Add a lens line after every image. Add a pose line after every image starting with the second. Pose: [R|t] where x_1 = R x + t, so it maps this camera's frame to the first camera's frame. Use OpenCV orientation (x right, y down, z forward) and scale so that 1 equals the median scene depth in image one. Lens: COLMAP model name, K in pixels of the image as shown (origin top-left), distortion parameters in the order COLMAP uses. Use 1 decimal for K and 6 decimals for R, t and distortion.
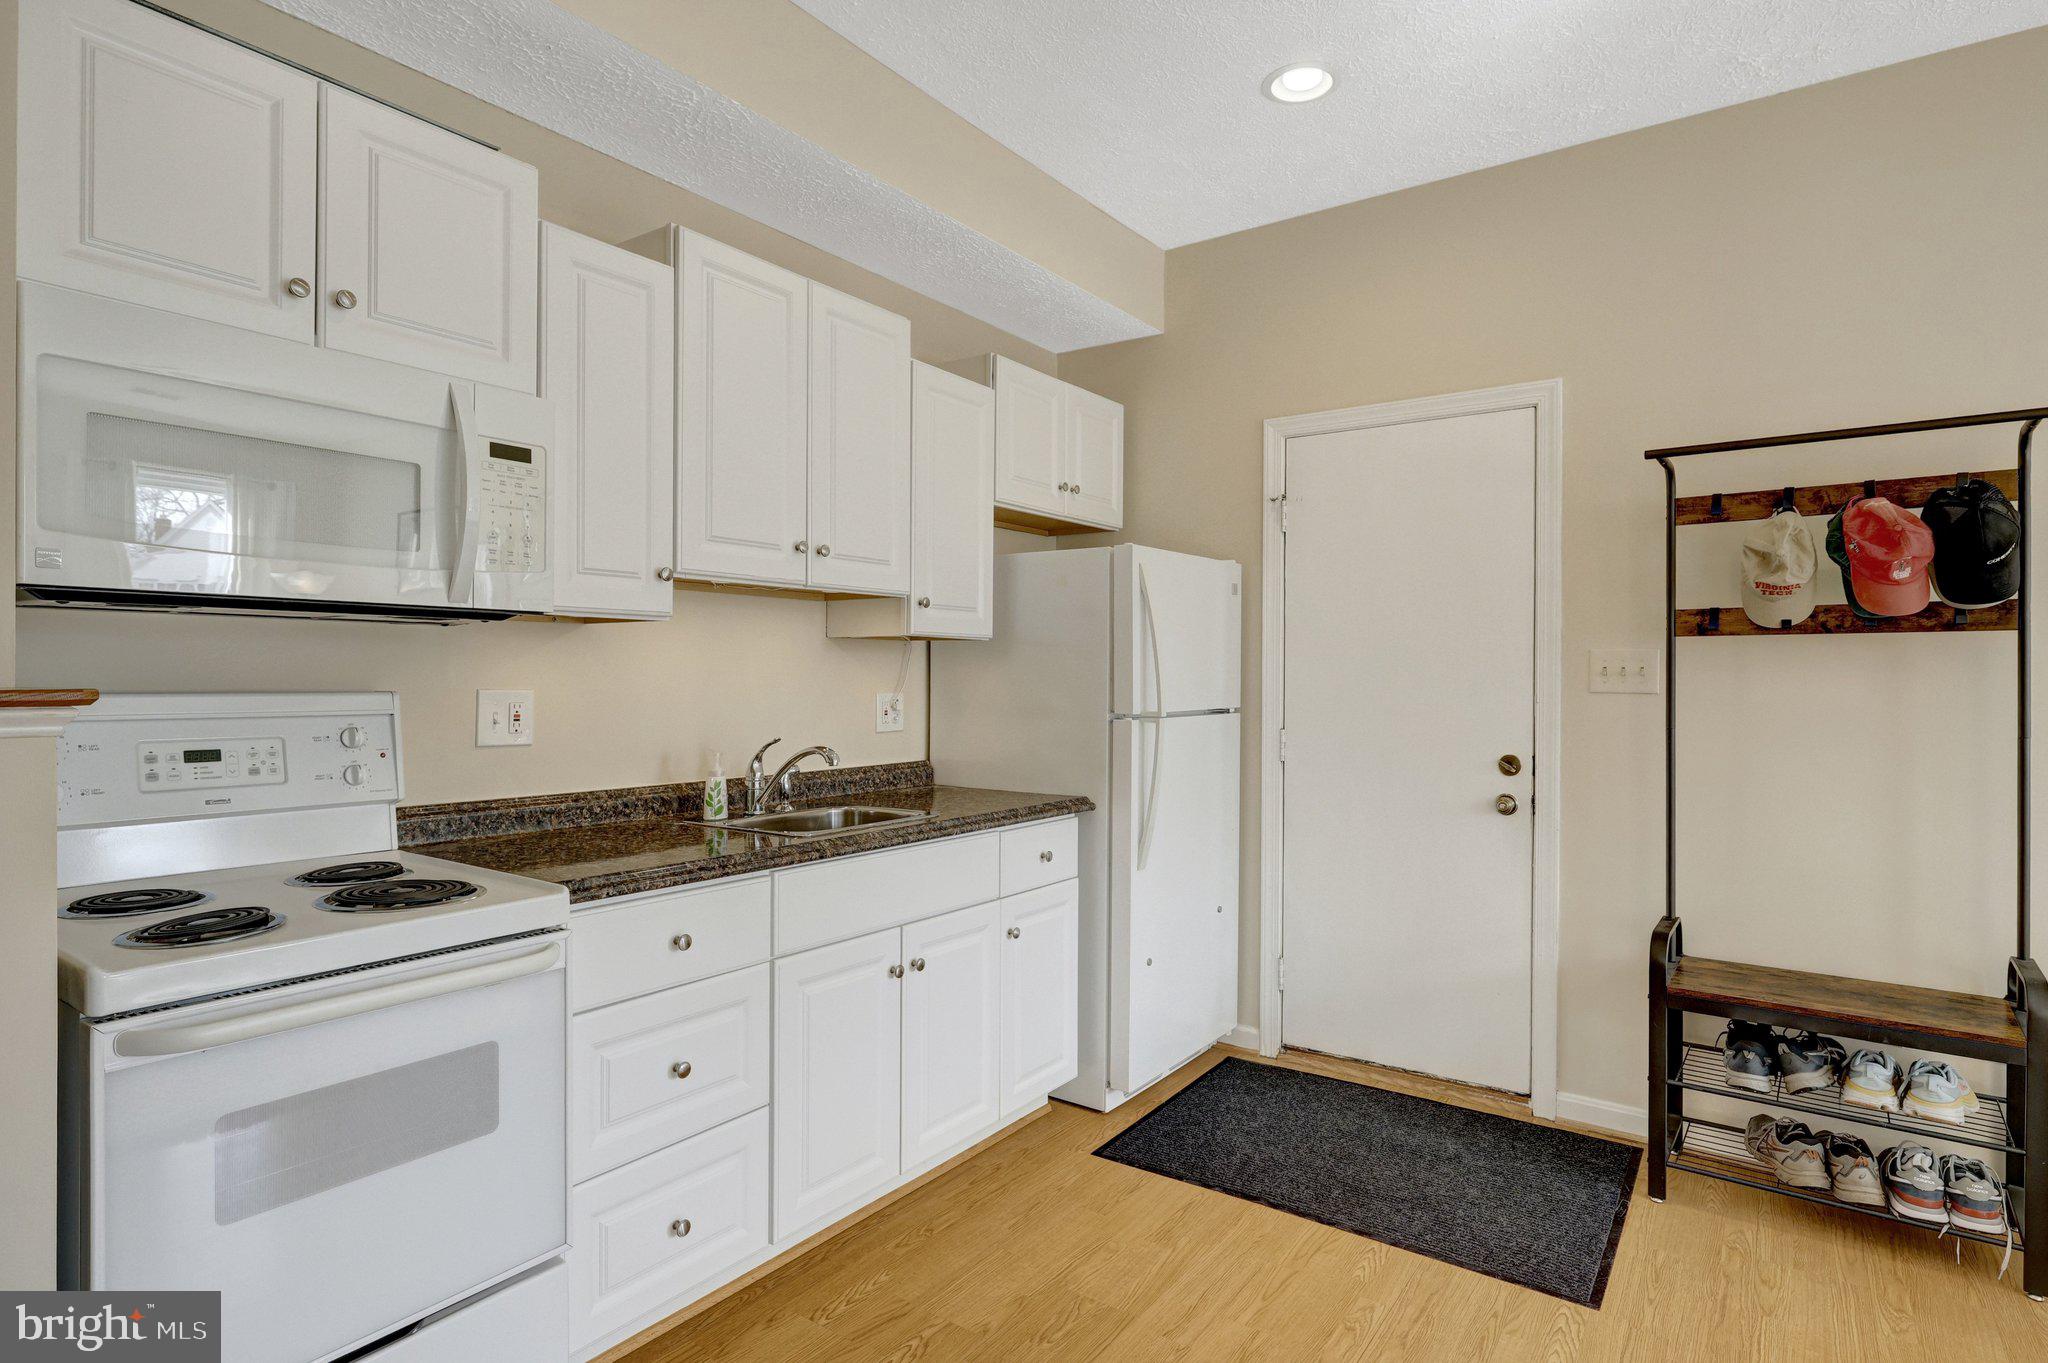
lens RADIAL K [[1049.8, 0, 1024.0], [0, 1049.8, 681.5], [0, 0, 1]] dist [0.004129, 0.000726]
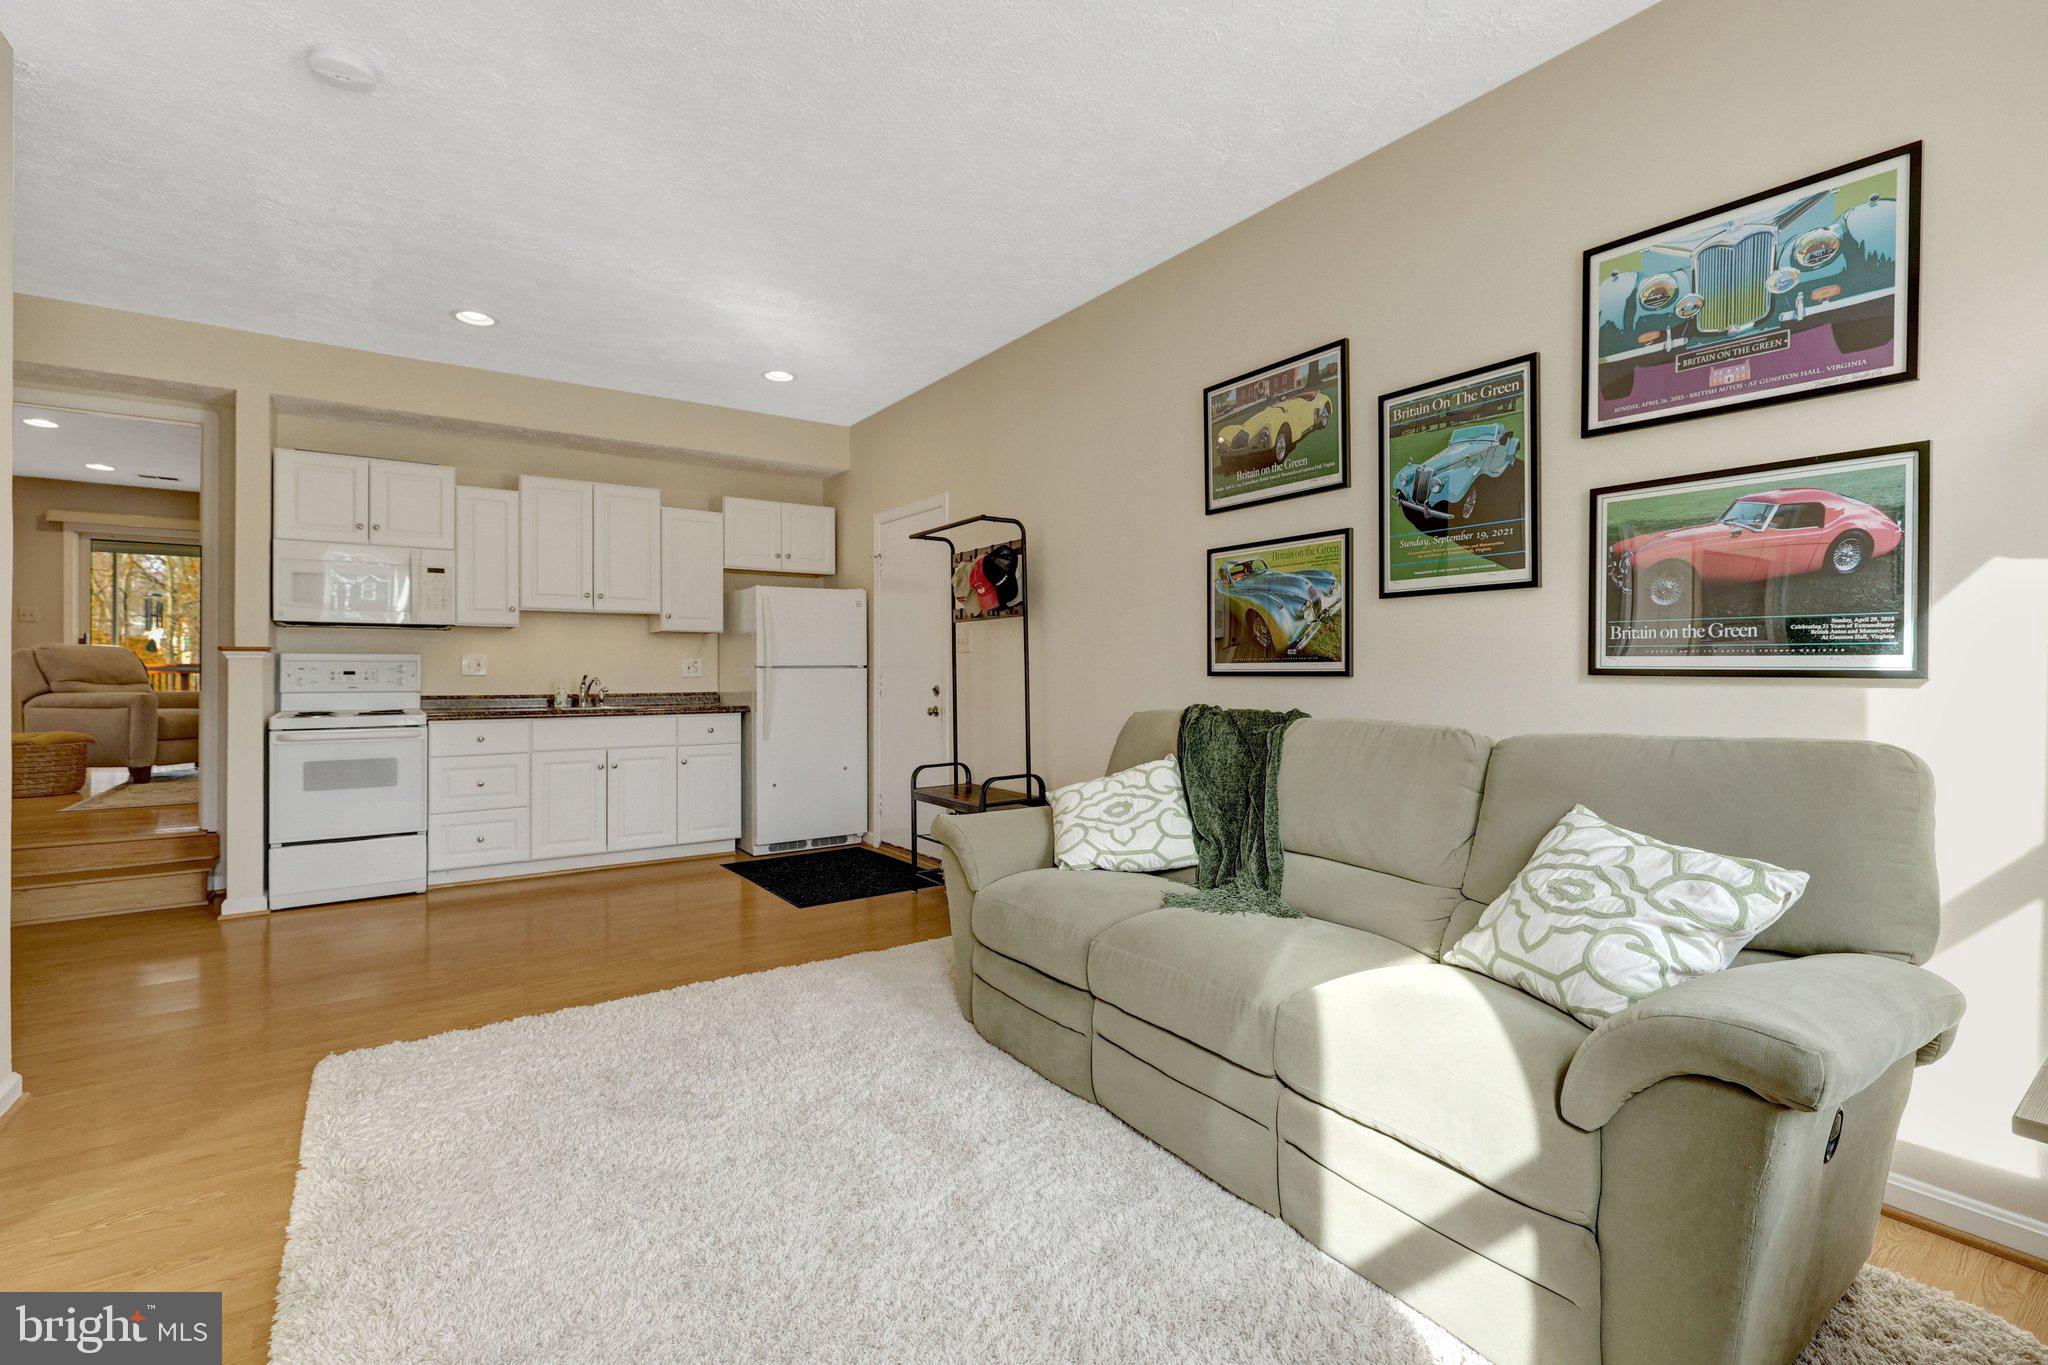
lens RADIAL K [[870.6, 0, 1020.9], [0, 870.6, 673.5], [0, 0, 1]] dist [-0.000689, 0.000018]
pose [[0.948287, -0.006169, -0.317353, 1.517604], [0.005975, 0.999981, -0.001584, 0.068257], [0.317356, -0.000394, 0.948306, -0.648892]]
